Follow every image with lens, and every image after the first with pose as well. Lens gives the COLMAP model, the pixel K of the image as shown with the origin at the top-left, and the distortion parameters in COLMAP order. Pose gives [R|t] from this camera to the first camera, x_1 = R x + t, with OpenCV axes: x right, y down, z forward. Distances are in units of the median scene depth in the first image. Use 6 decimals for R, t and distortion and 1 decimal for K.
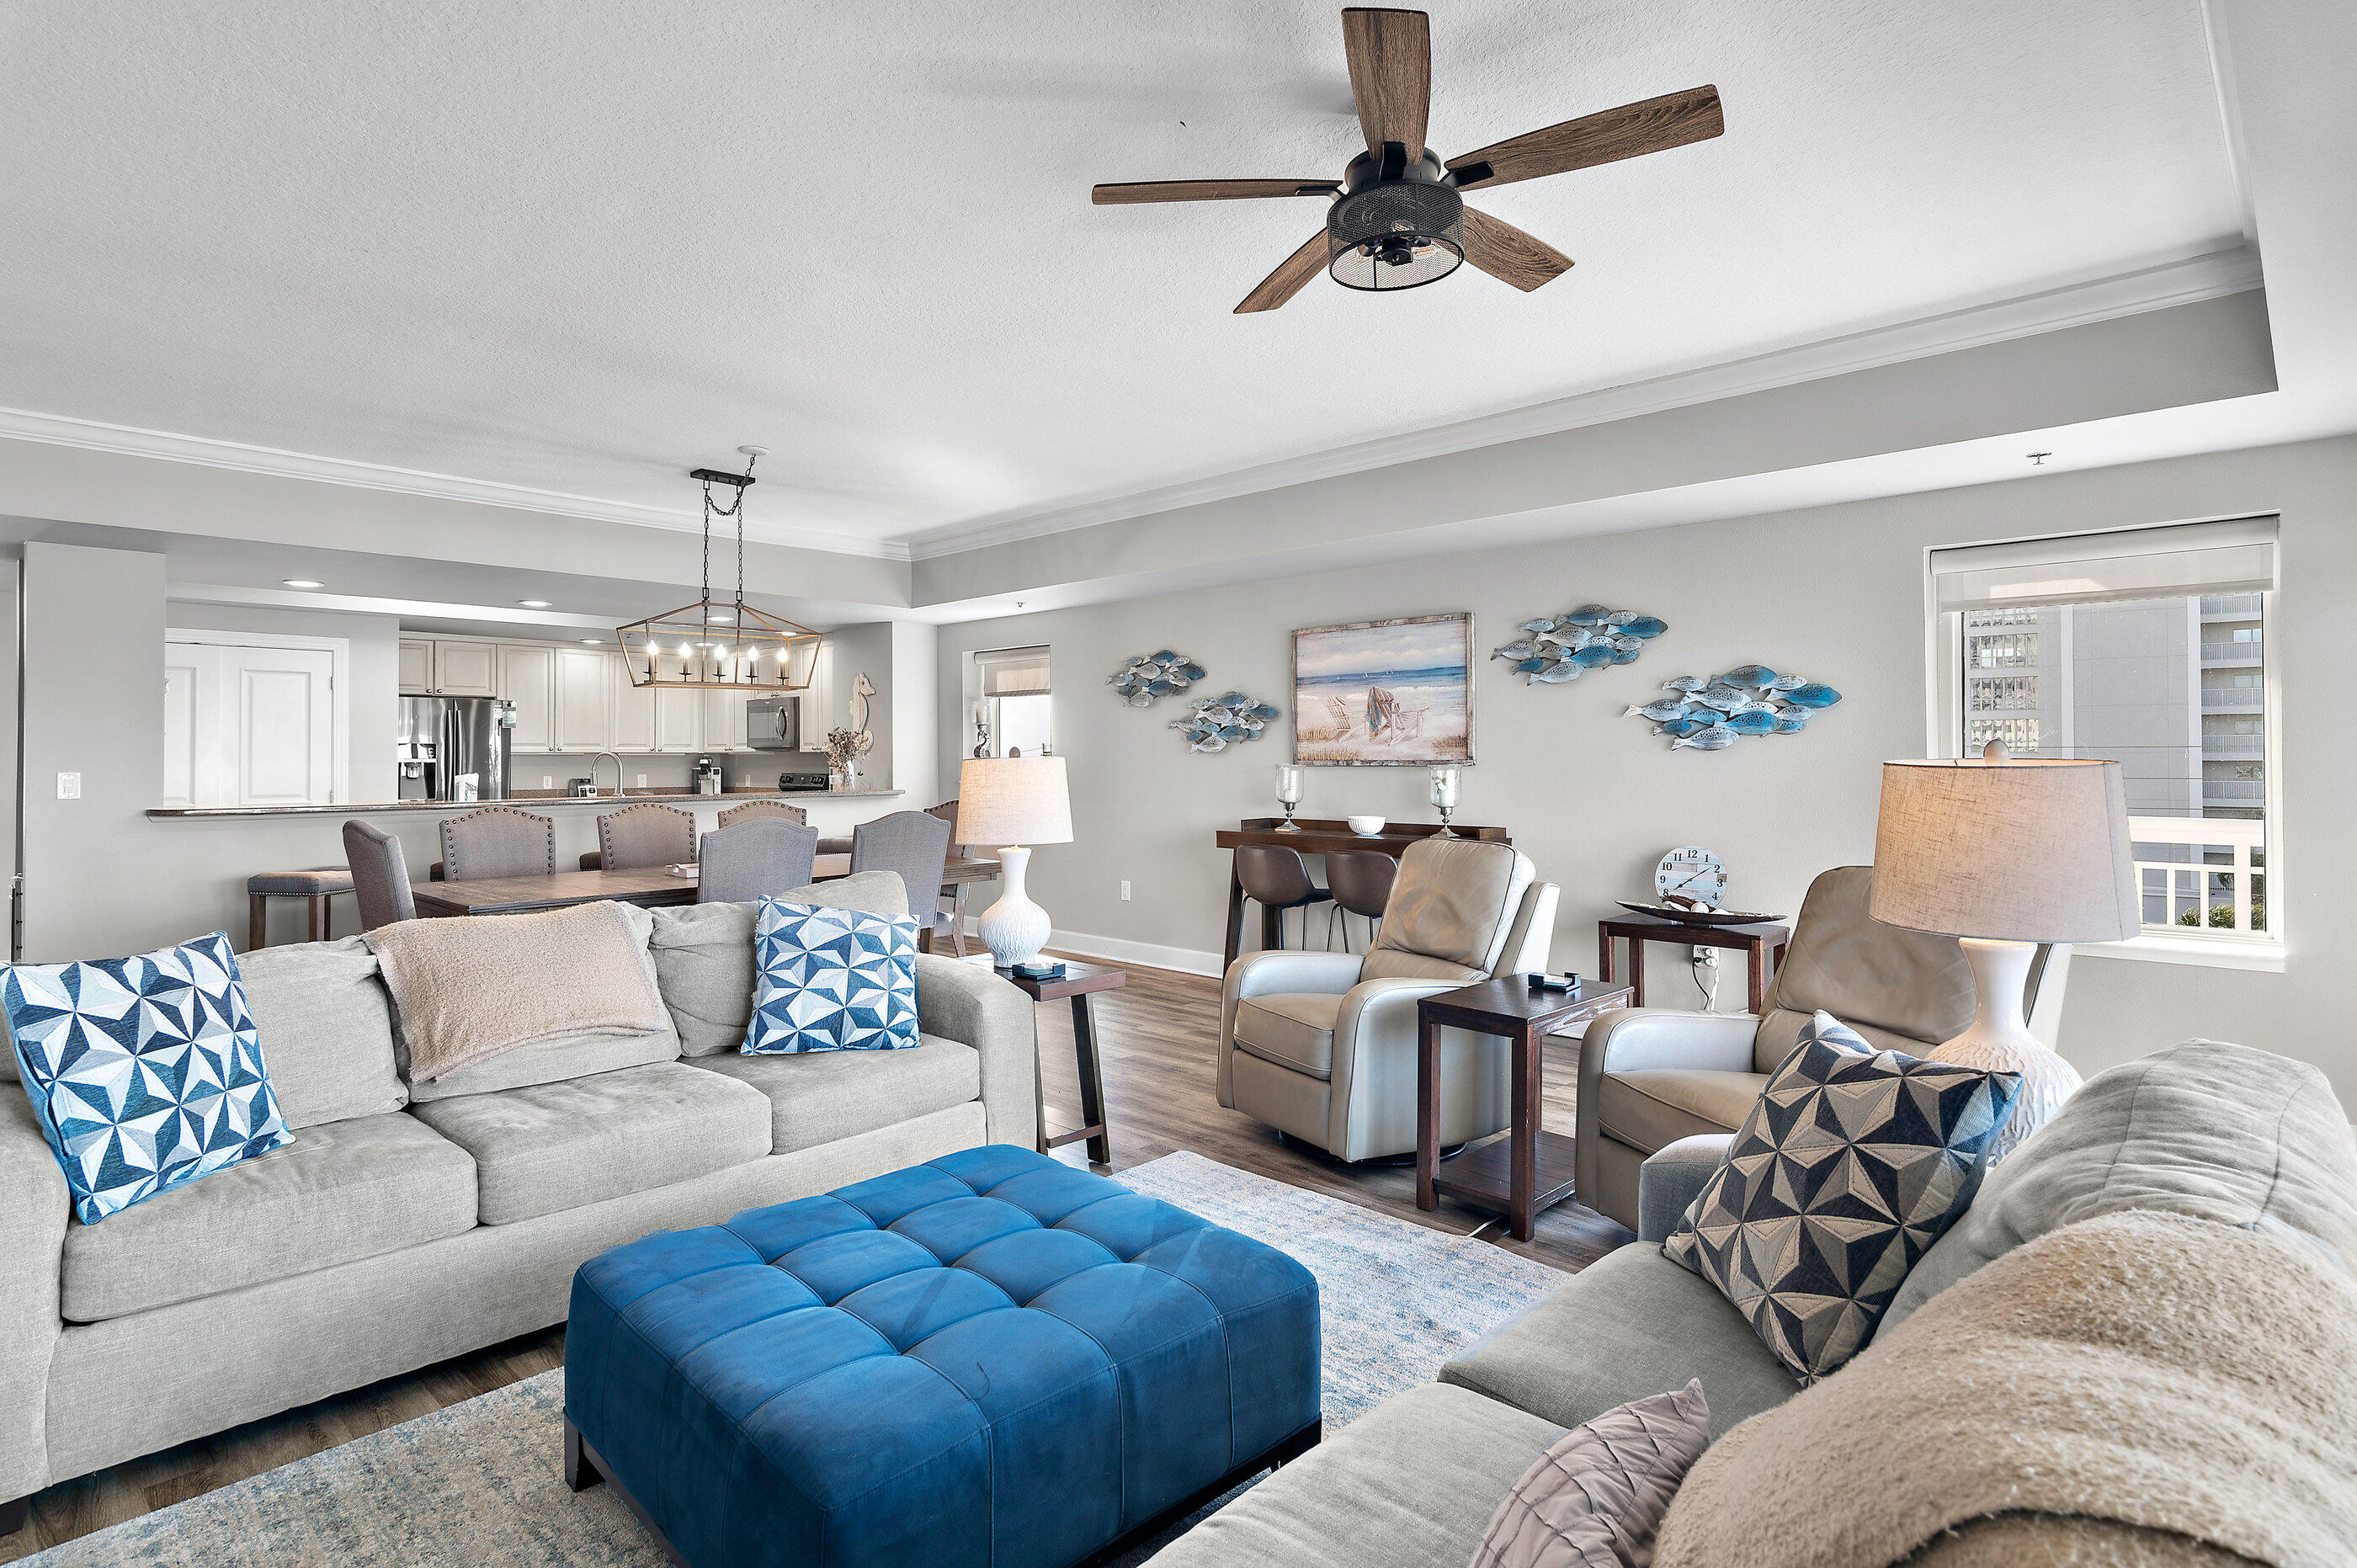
lens RADIAL K [[1204.1, 0, 1176.5], [0, 1204.1, 740.0], [0, 0, 1]] dist [0.010548, -0.000522]
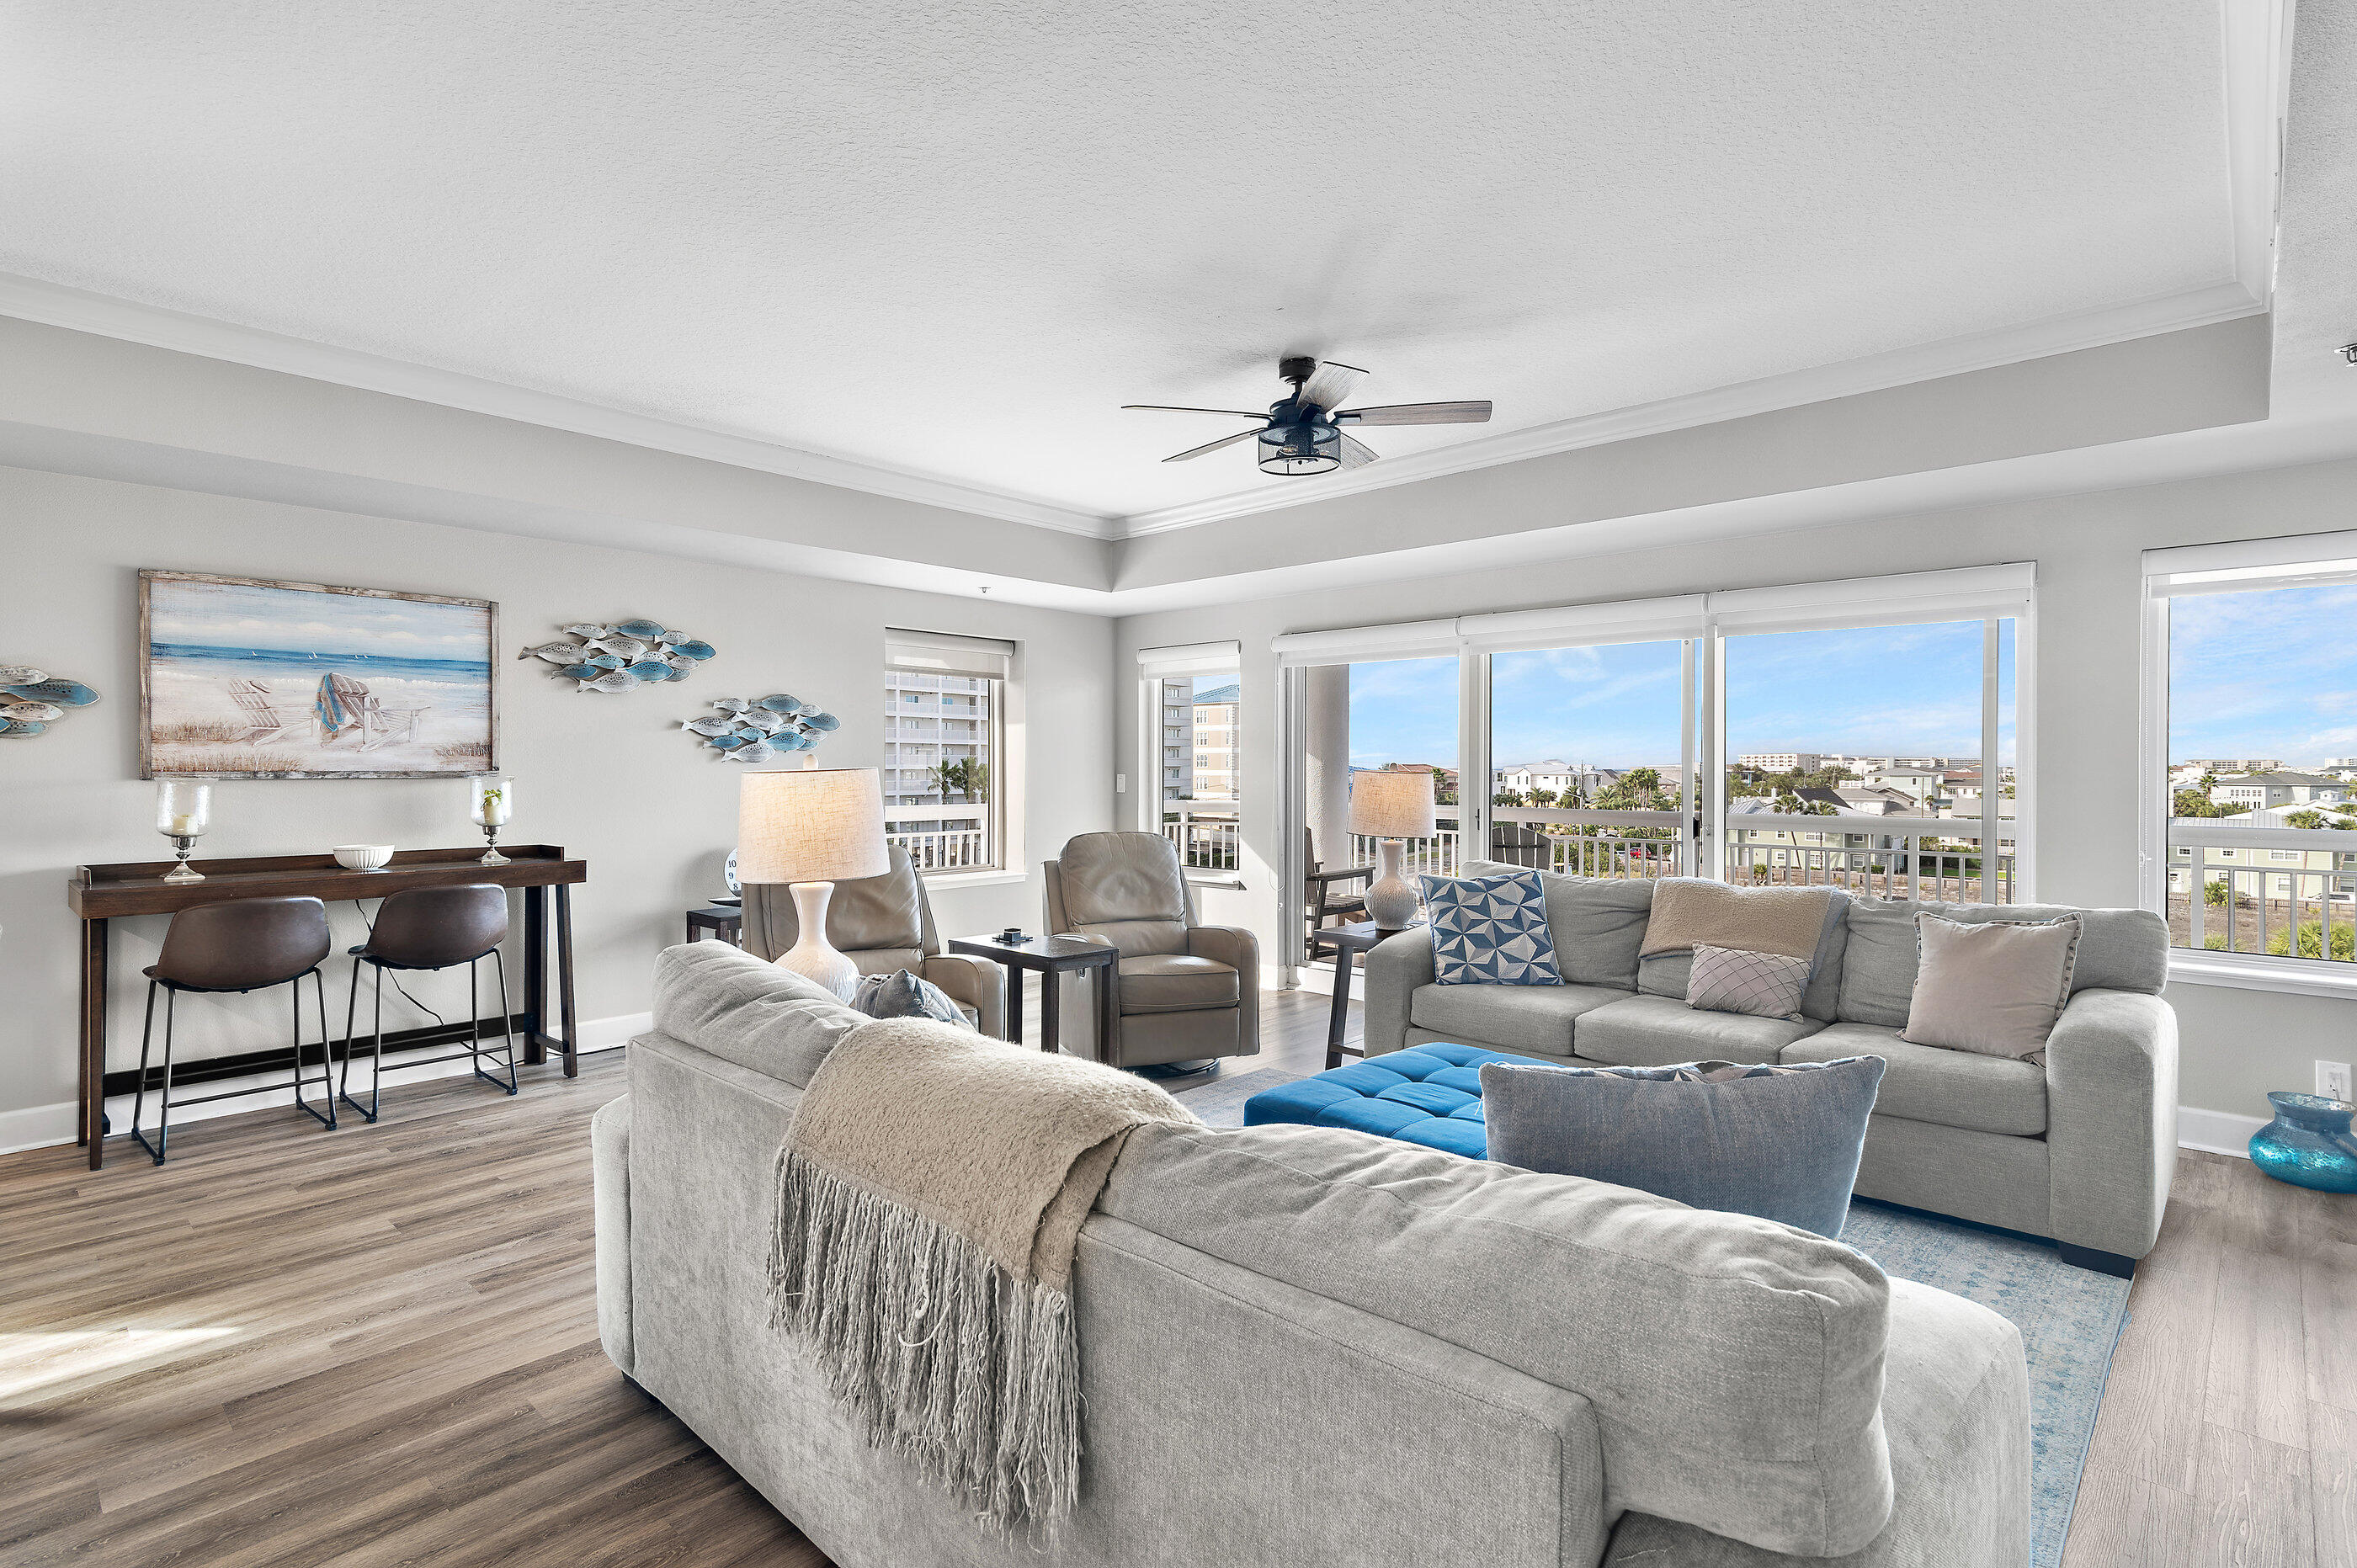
lens RADIAL K [[1126.9, 0, 1198.1], [0, 1126.9, 756.8], [0, 0, 1]] dist [0.001953, 0.000133]
pose [[-0.020648, 0.013091, 0.999701, -0.581410], [-0.016086, 0.999780, -0.013424, 0.009241], [-0.999657, -0.016358, -0.020433, 0.507048]]
